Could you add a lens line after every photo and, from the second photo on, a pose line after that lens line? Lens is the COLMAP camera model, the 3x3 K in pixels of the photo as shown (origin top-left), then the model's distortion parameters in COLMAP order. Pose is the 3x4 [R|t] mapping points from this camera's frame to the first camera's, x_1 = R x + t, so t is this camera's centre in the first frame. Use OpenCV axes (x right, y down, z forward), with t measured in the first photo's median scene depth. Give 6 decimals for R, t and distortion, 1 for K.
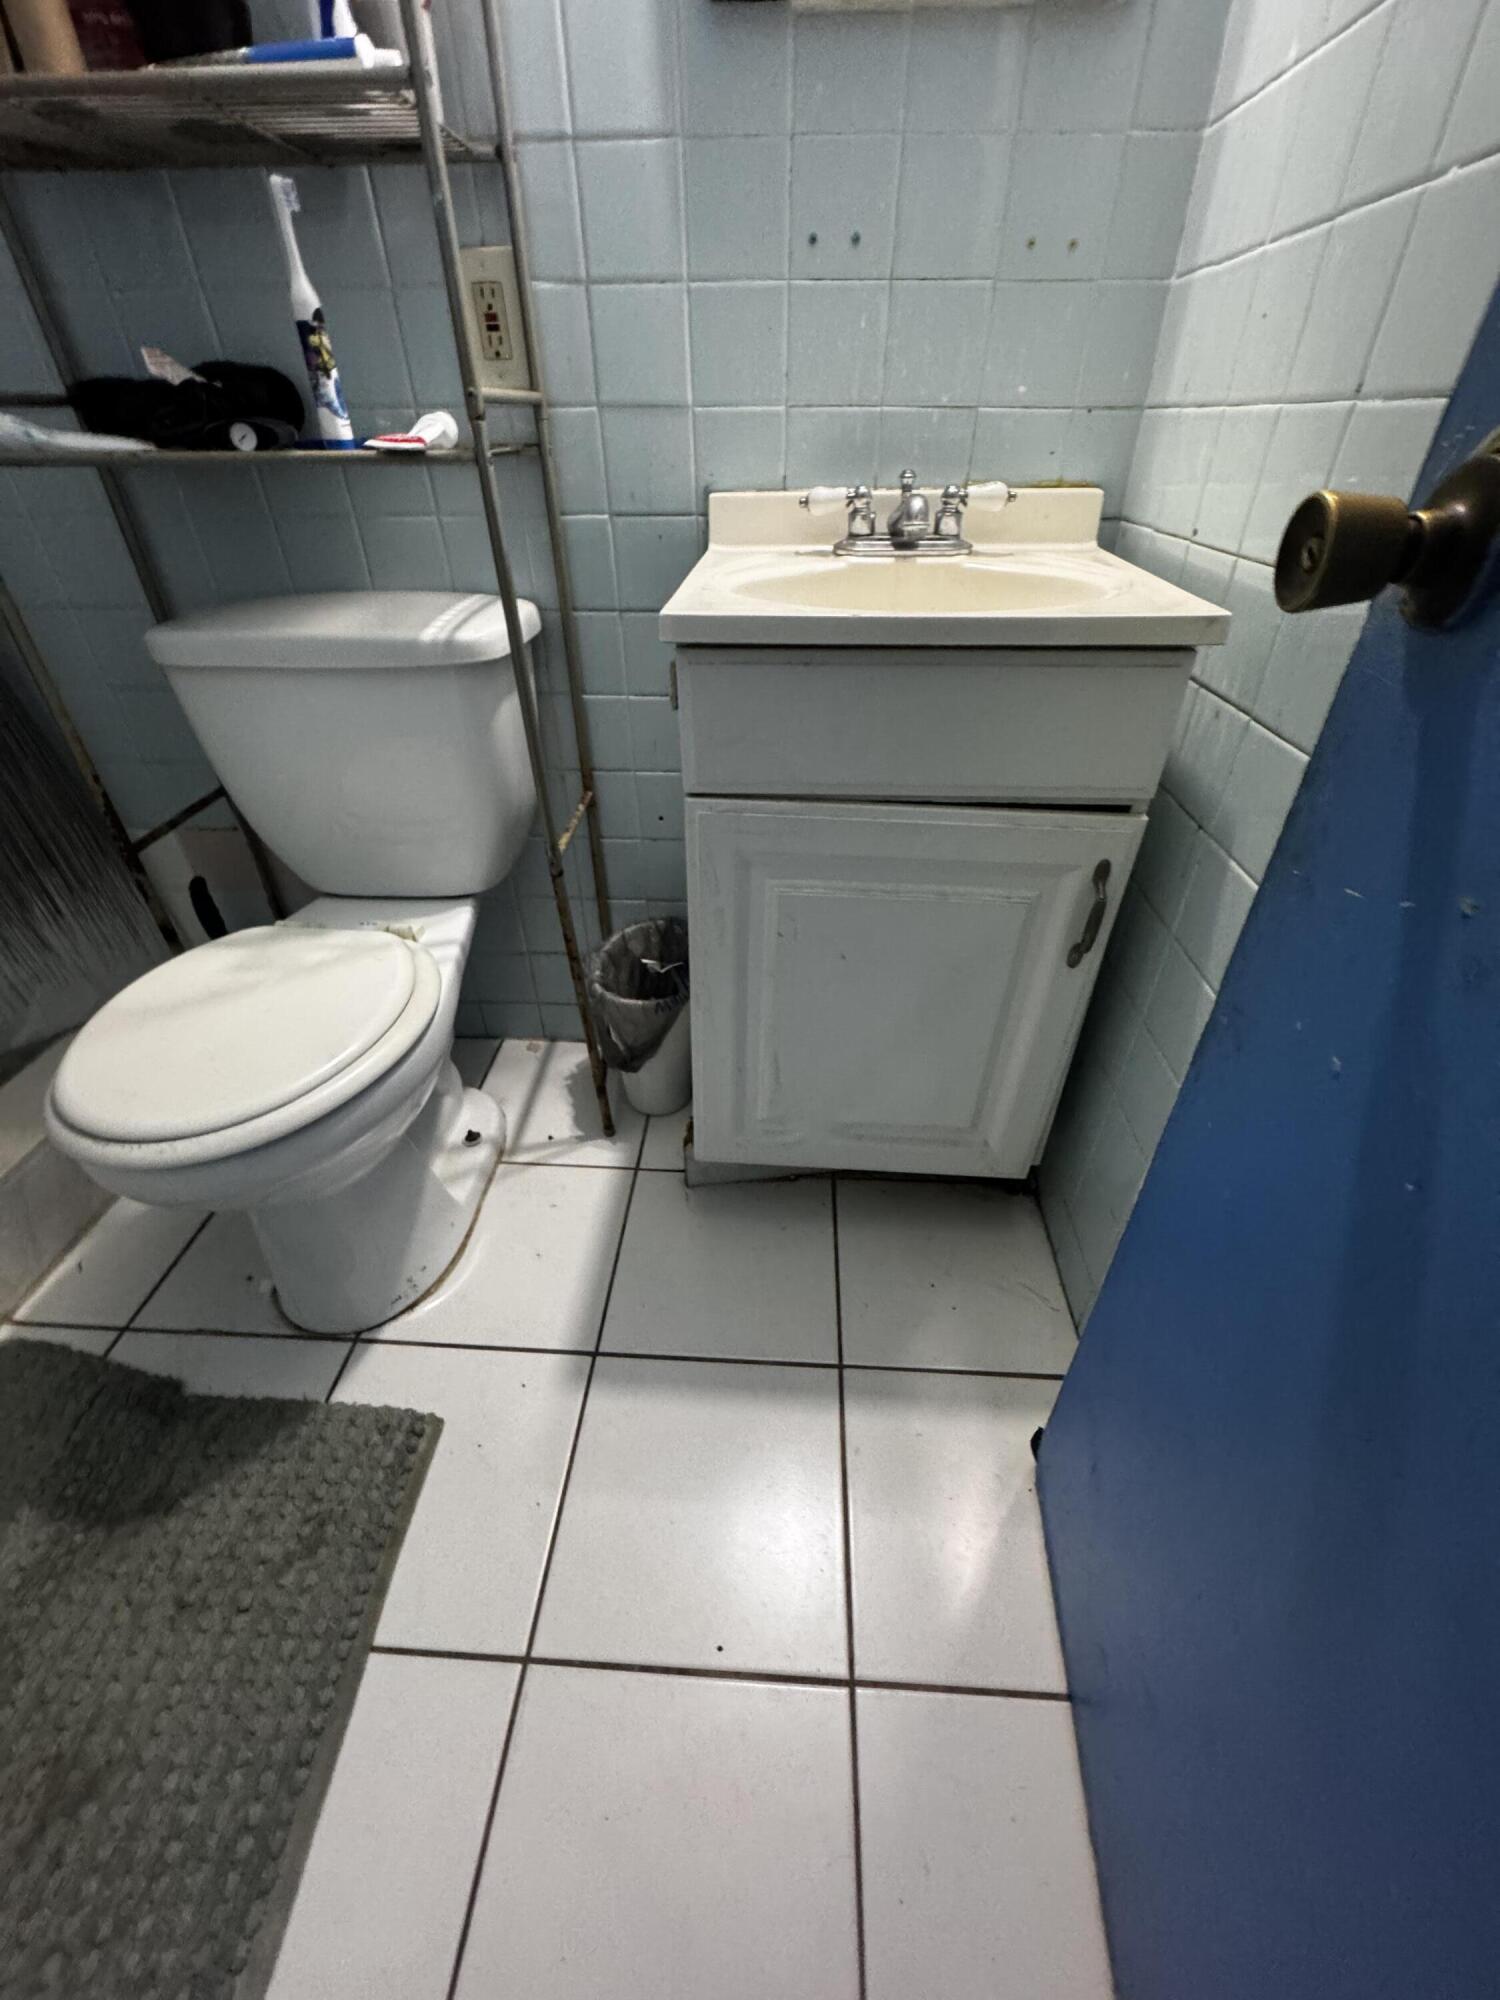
lens RADIAL K [[794.7, 0, 751.4], [0, 794.7, 999.5], [0, 0, 1]] dist [-0.001490, -0.000356]
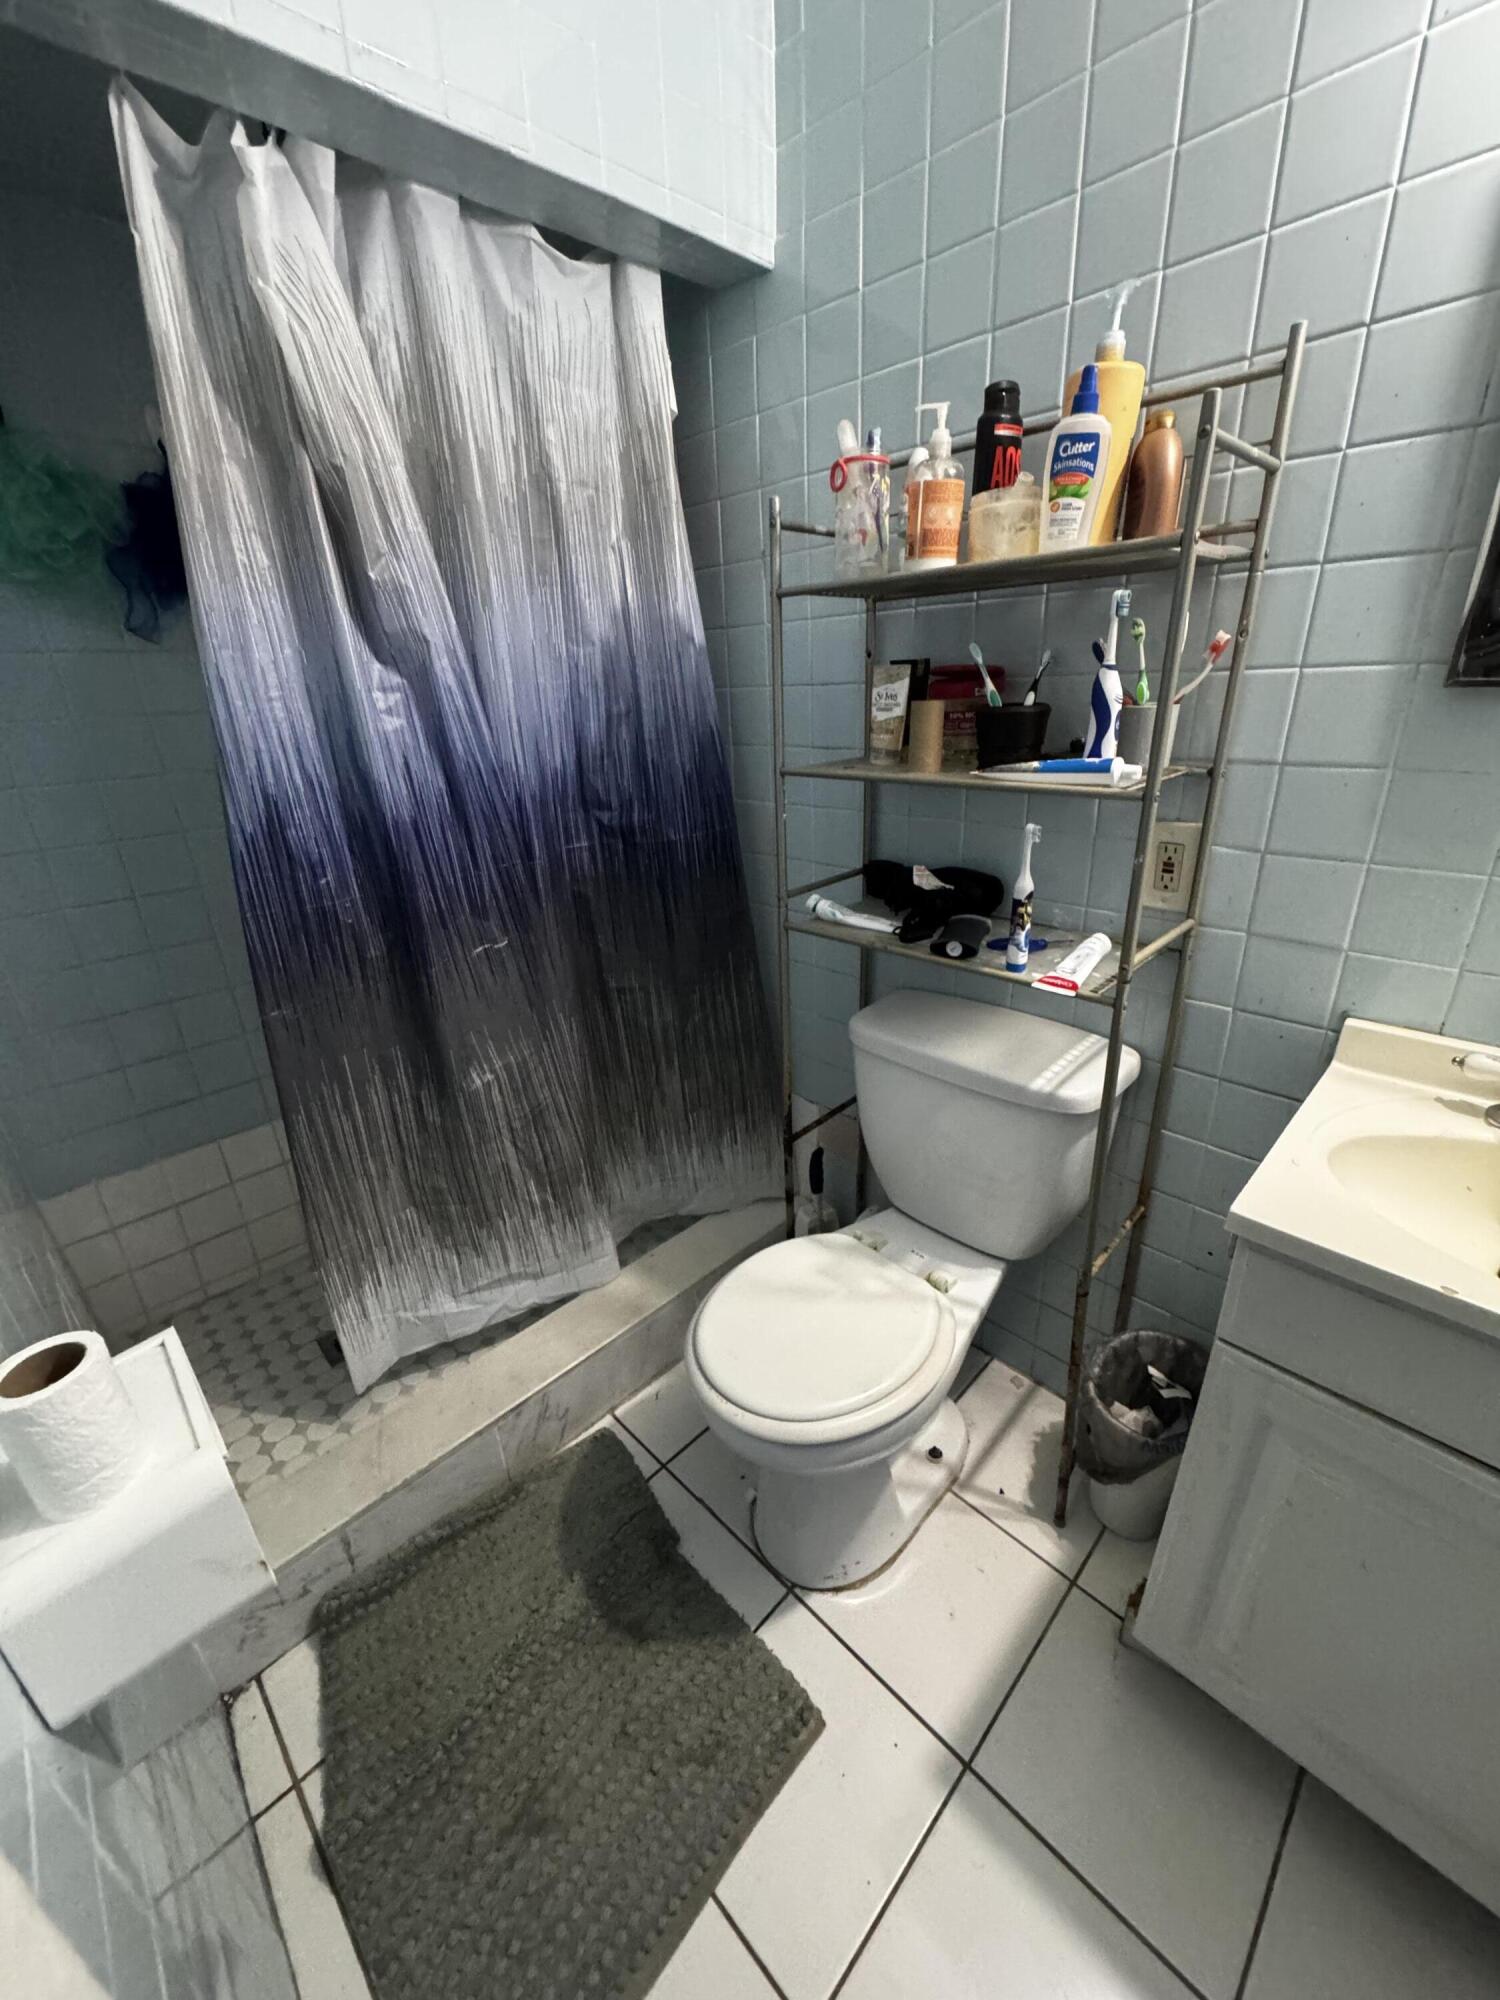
lens RADIAL K [[794.7, 0, 754.0], [0, 794.7, 997.7], [0, 0, 1]] dist [-0.001490, -0.000356]
pose [[0.746814, 0.227517, -0.624904, 0.010731], [-0.360074, 0.928344, -0.092325, -0.273931], [0.559121, 0.293961, 0.775223, -0.230585]]
